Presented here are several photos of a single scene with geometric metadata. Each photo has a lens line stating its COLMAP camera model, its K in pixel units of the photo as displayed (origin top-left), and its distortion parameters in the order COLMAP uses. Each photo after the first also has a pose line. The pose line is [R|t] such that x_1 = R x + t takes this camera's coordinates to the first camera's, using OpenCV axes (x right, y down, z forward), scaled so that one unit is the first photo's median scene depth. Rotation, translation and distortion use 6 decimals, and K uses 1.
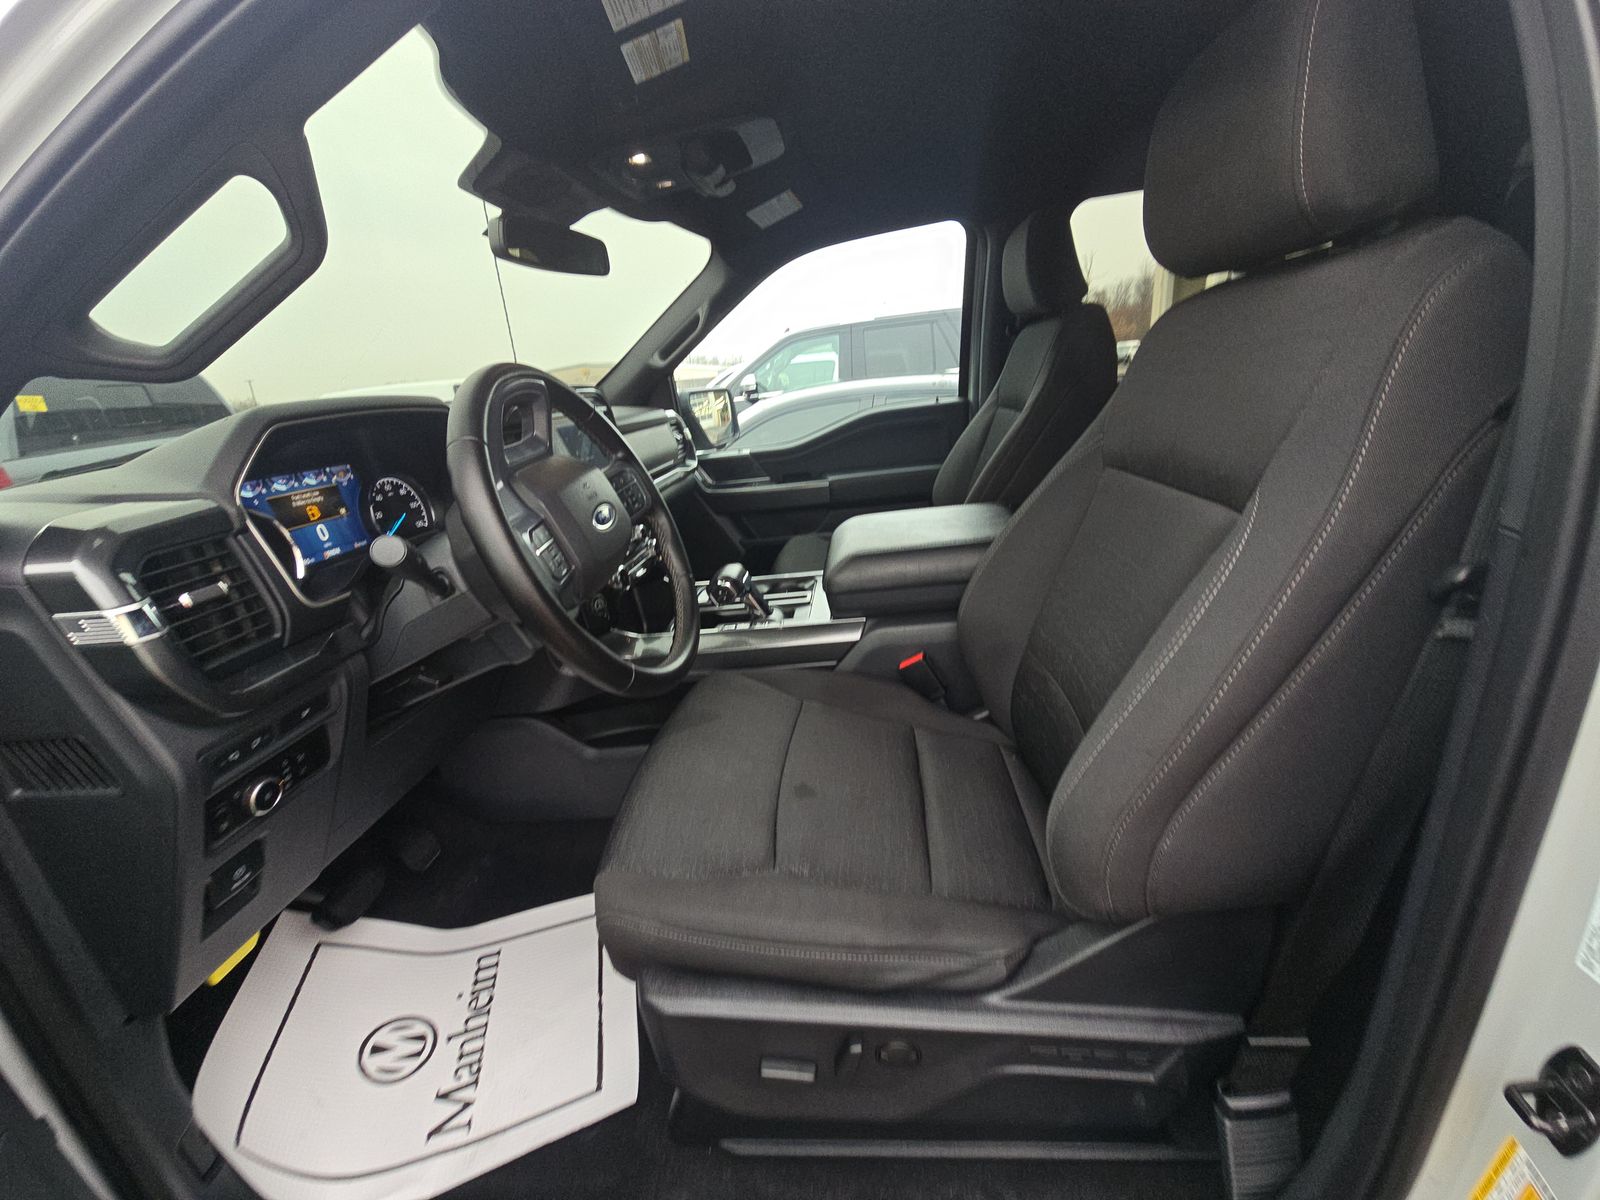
lens RADIAL K [[651.1, 0, 800.0], [0, 651.1, 600.0], [0, 0, 1]] dist [0.033917, -0.021813]
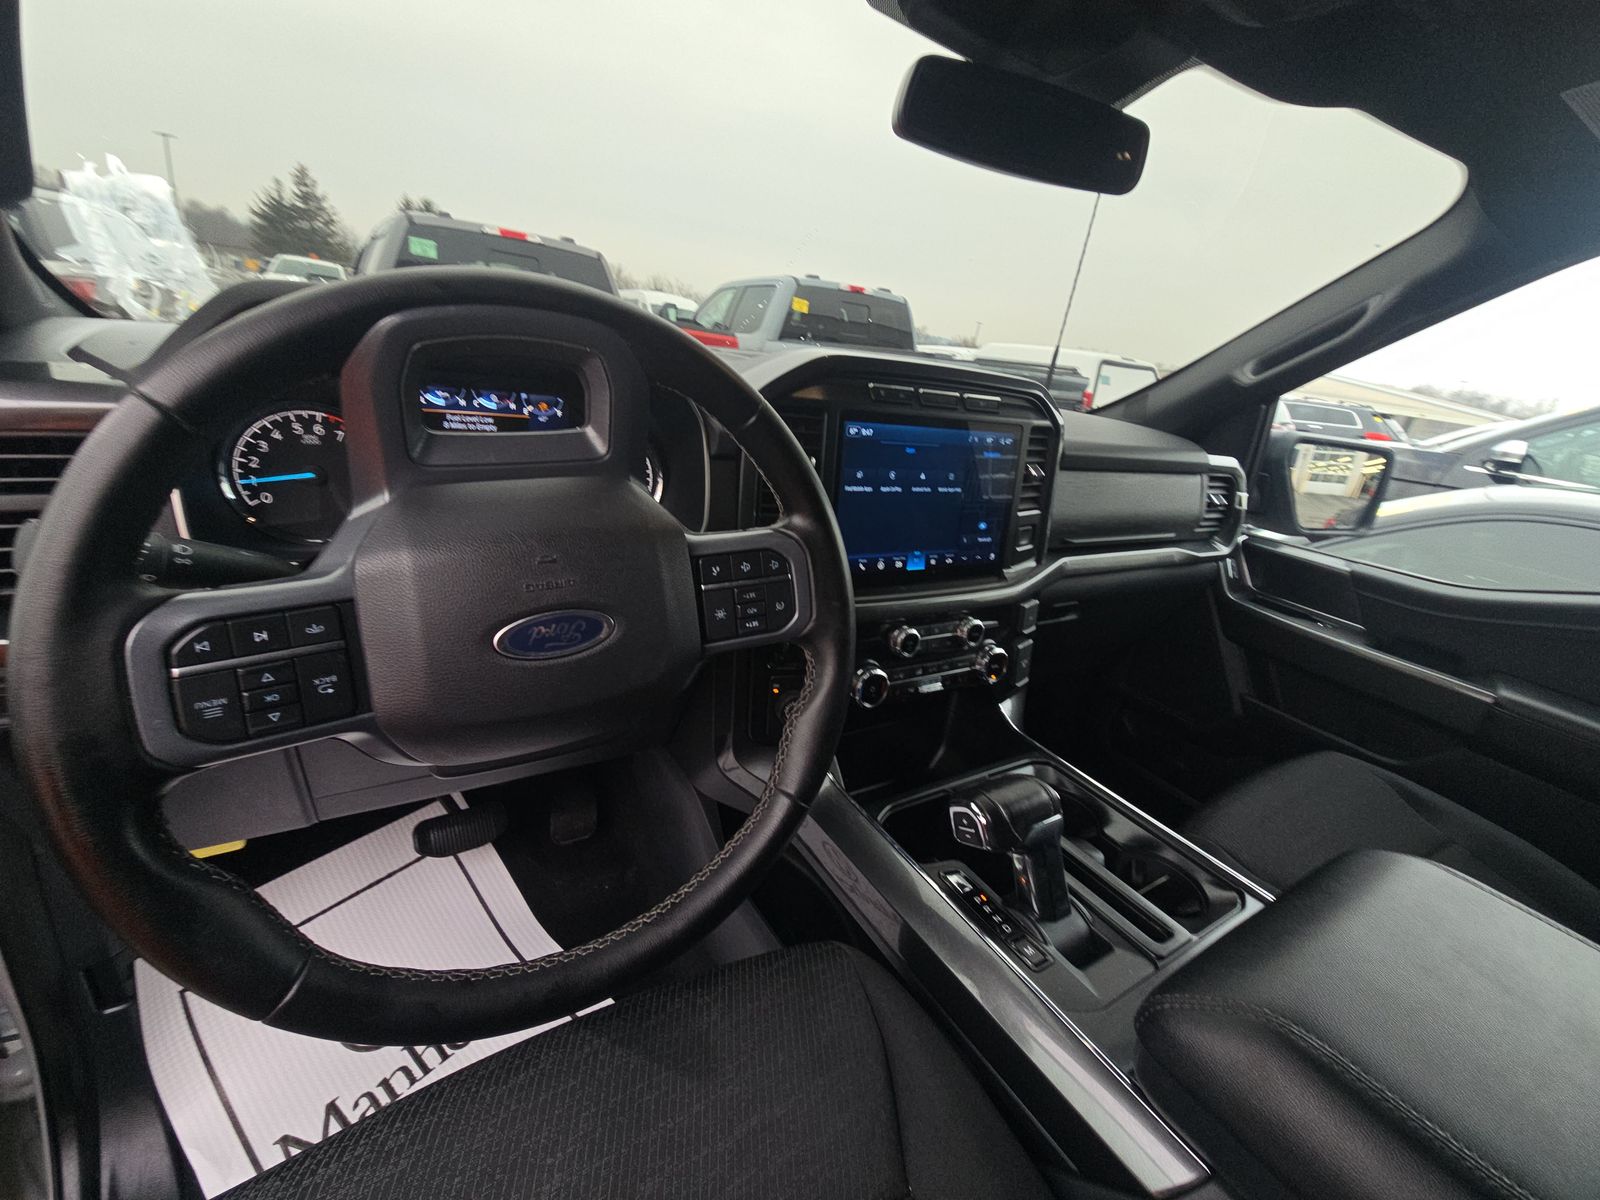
lens RADIAL K [[651.1, 0, 800.0], [0, 651.1, 600.0], [0, 0, 1]] dist [0.033917, -0.021813]
pose [[0.580399, 0.457734, -0.673511, 0.041398], [-0.437371, 0.872875, 0.216323, -0.128401], [0.686909, 0.169020, 0.706815, 0.311428]]
